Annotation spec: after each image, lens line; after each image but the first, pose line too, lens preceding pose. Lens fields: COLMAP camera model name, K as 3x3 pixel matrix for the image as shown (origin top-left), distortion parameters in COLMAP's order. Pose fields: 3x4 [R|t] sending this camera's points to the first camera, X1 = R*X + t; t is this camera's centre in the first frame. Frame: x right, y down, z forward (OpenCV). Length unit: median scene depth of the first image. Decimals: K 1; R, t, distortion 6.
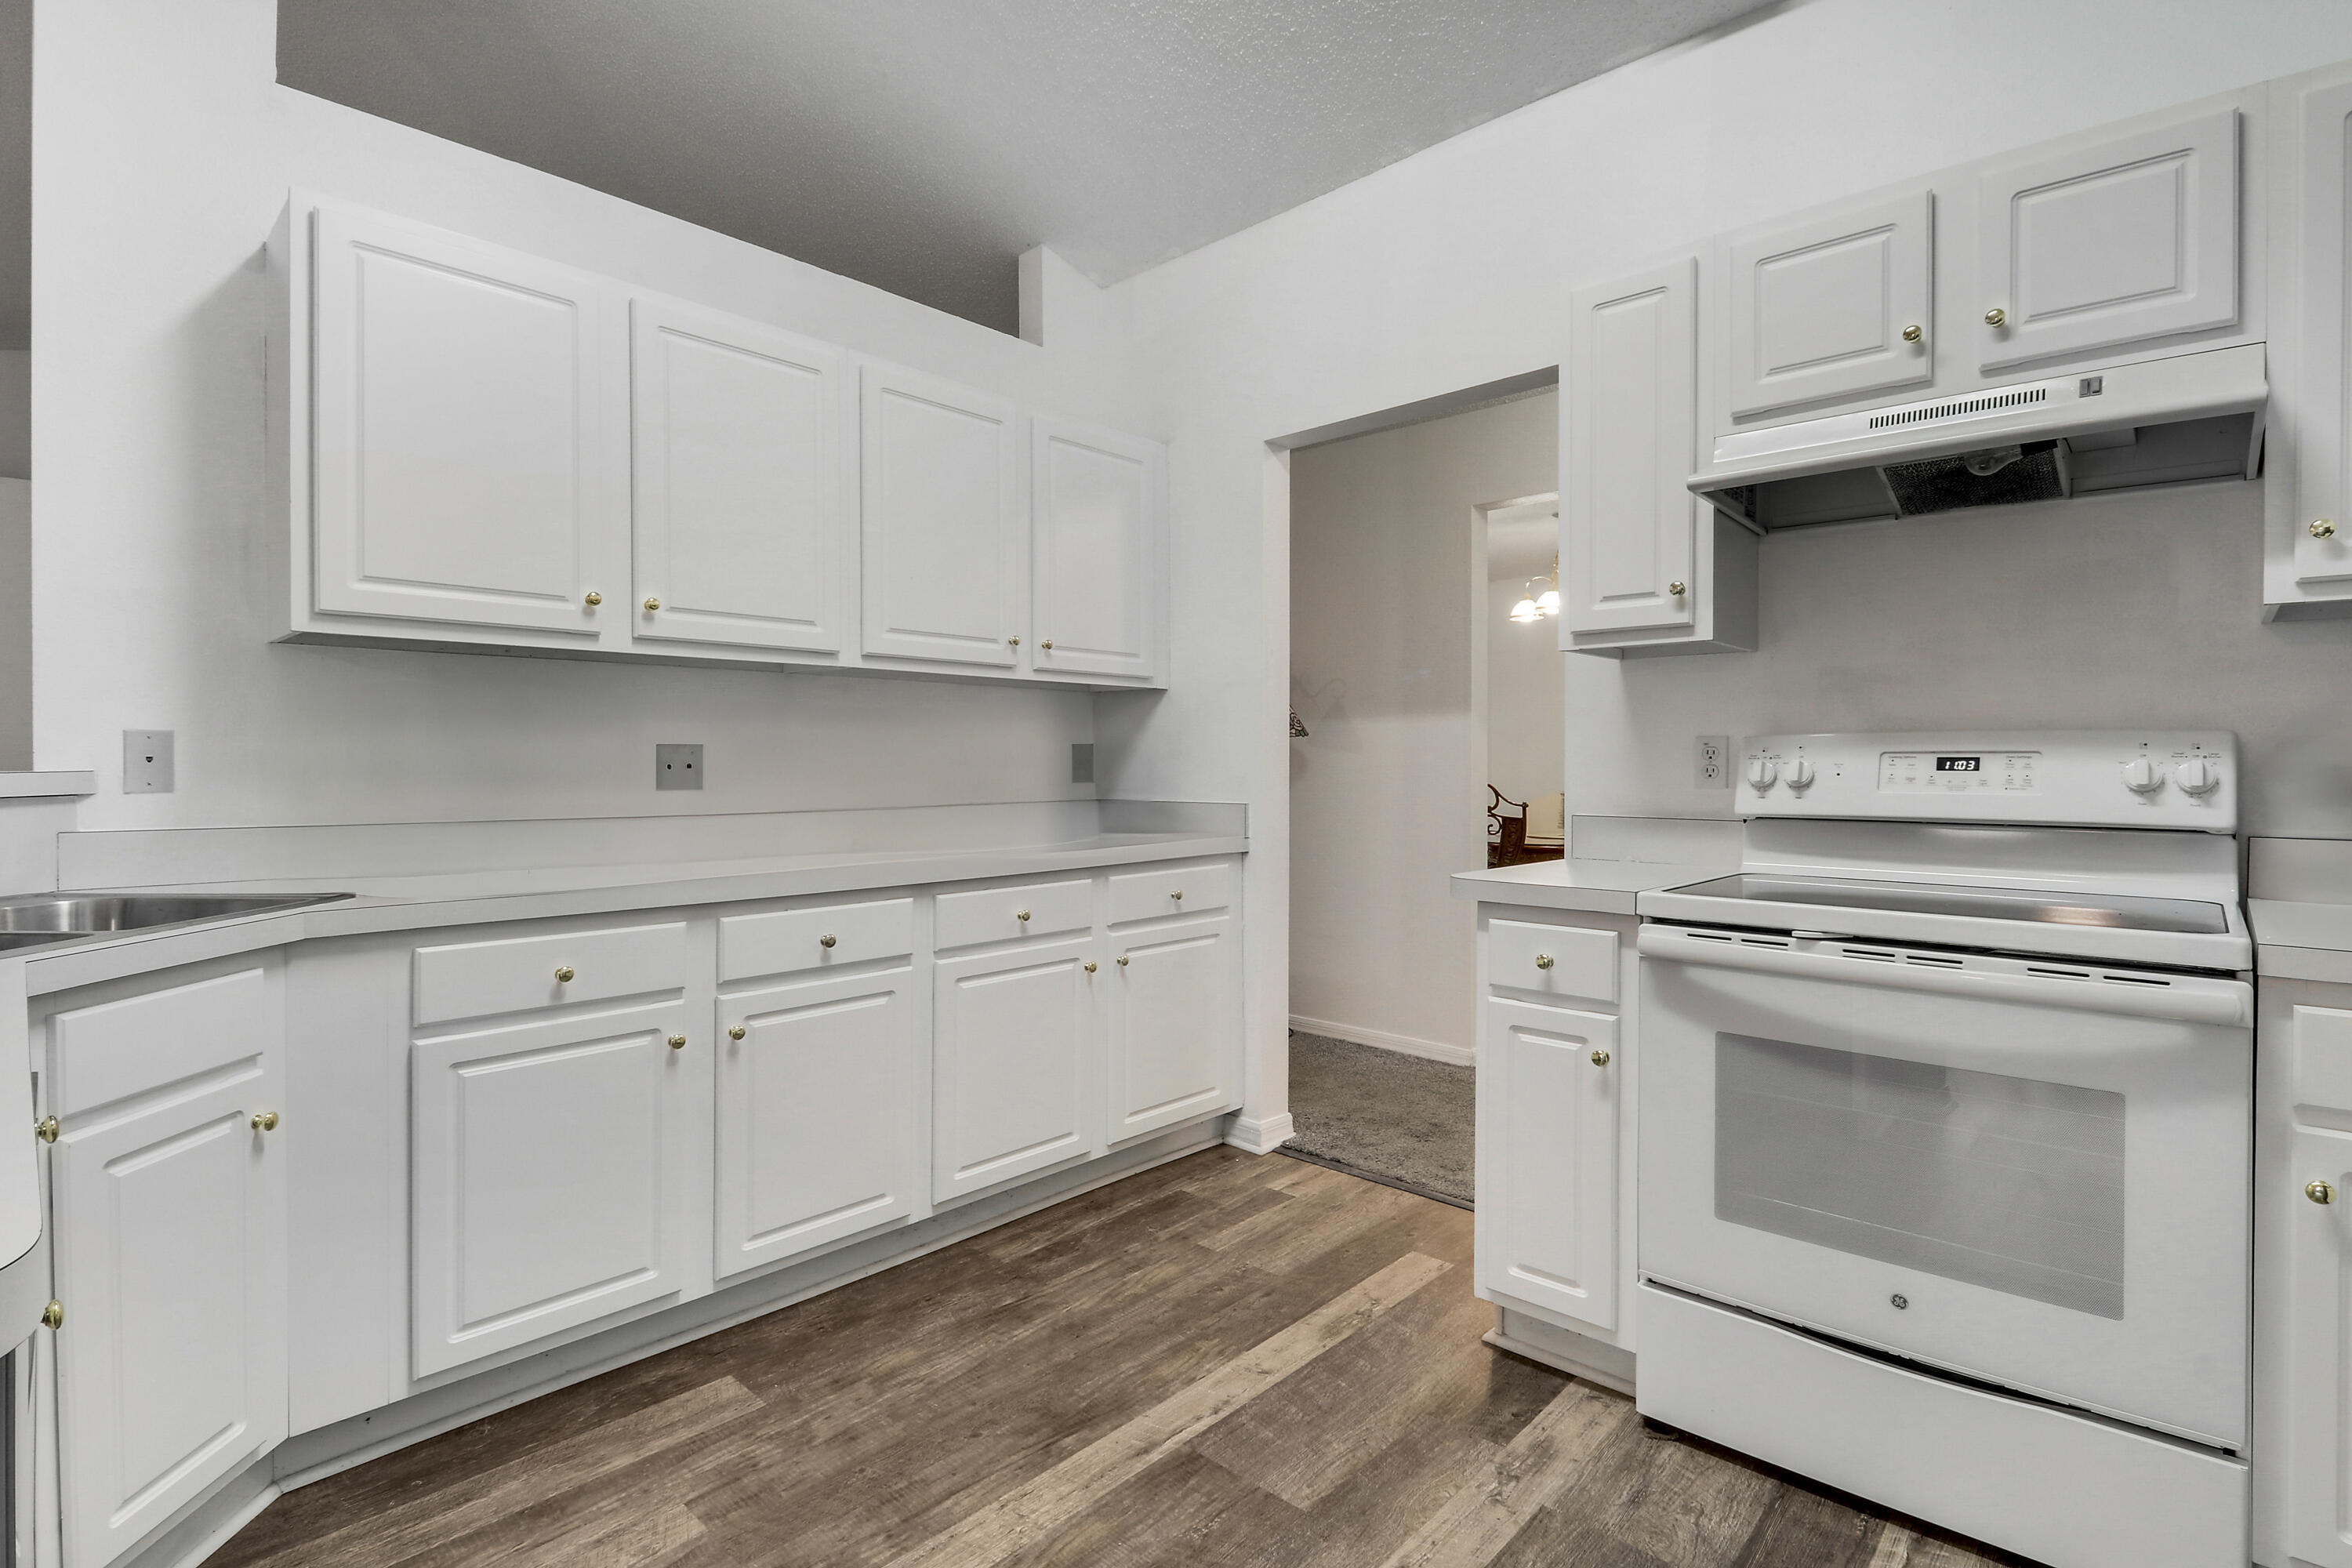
lens RADIAL K [[1105.6, 0, 1191.3], [0, 1105.6, 782.4], [0, 0, 1]] dist [-0.003759, -0.006991]
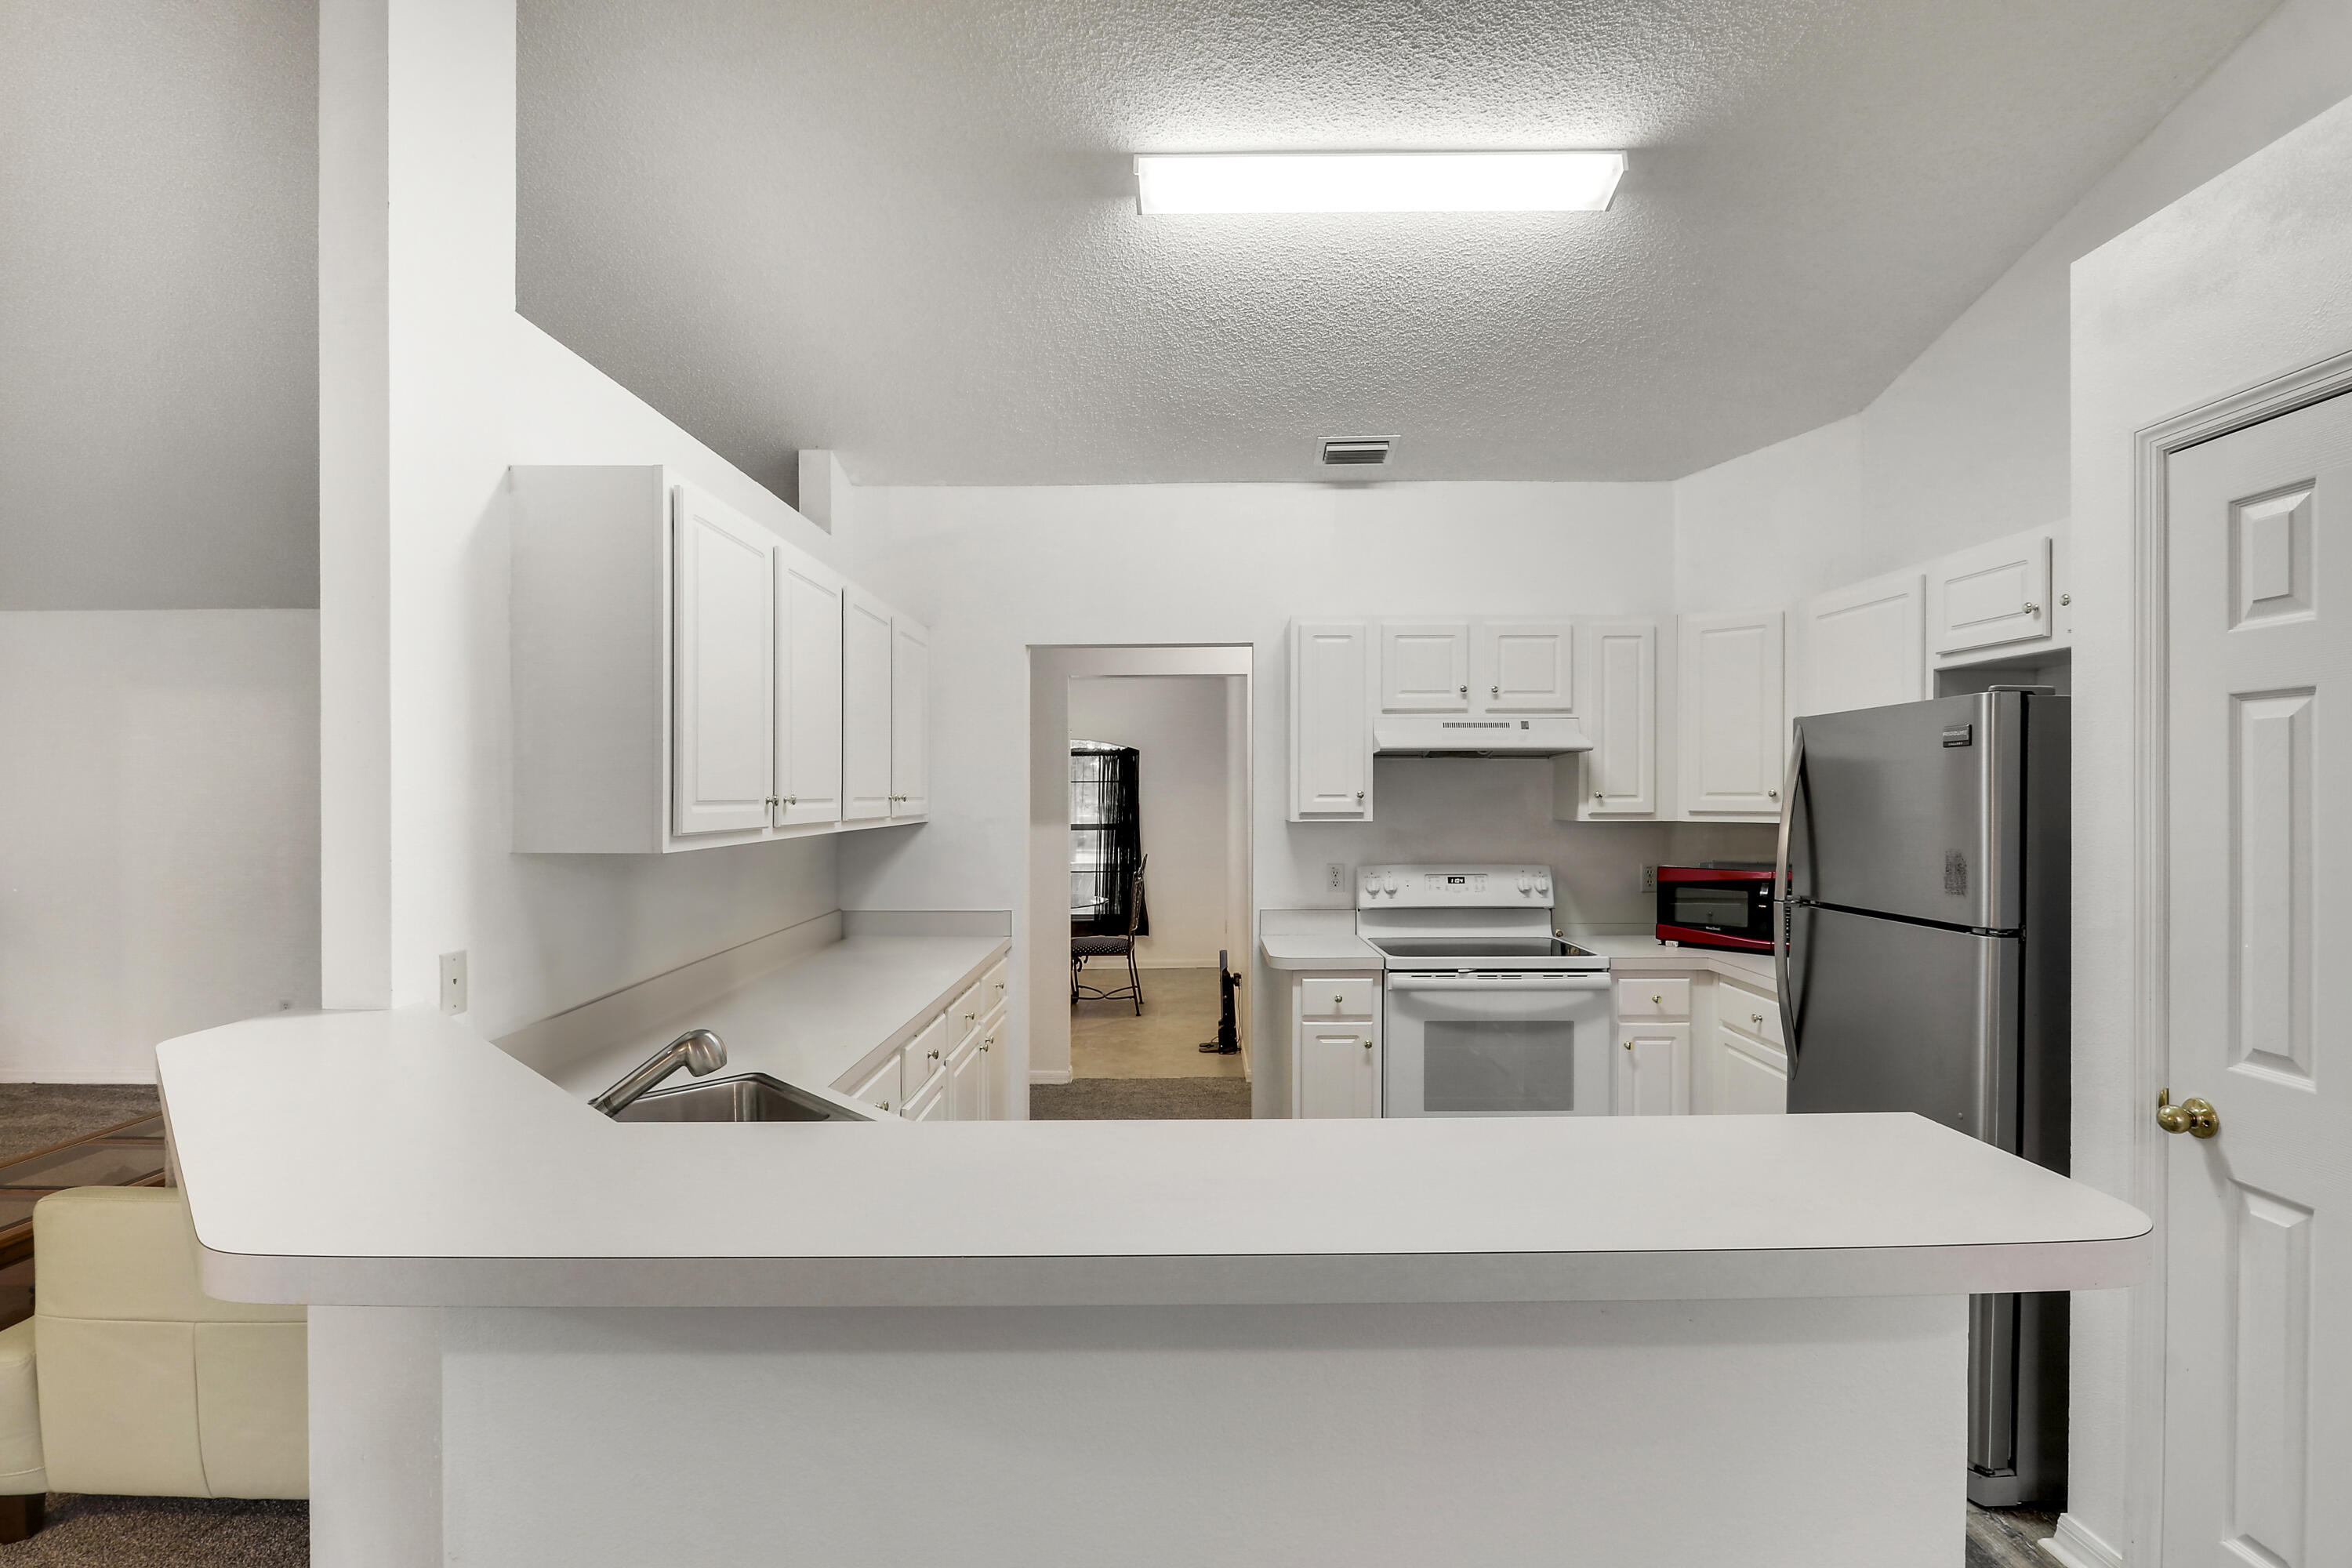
lens RADIAL K [[1095.0, 0, 1187.8], [0, 1095.0, 802.0], [0, 0, 1]] dist [0.003848, -0.012420]
pose [[0.730285, -0.009070, 0.683082, -1.199470], [0.015600, 0.999873, -0.003402, -0.179795], [-0.682964, 0.013141, 0.730334, -0.203376]]
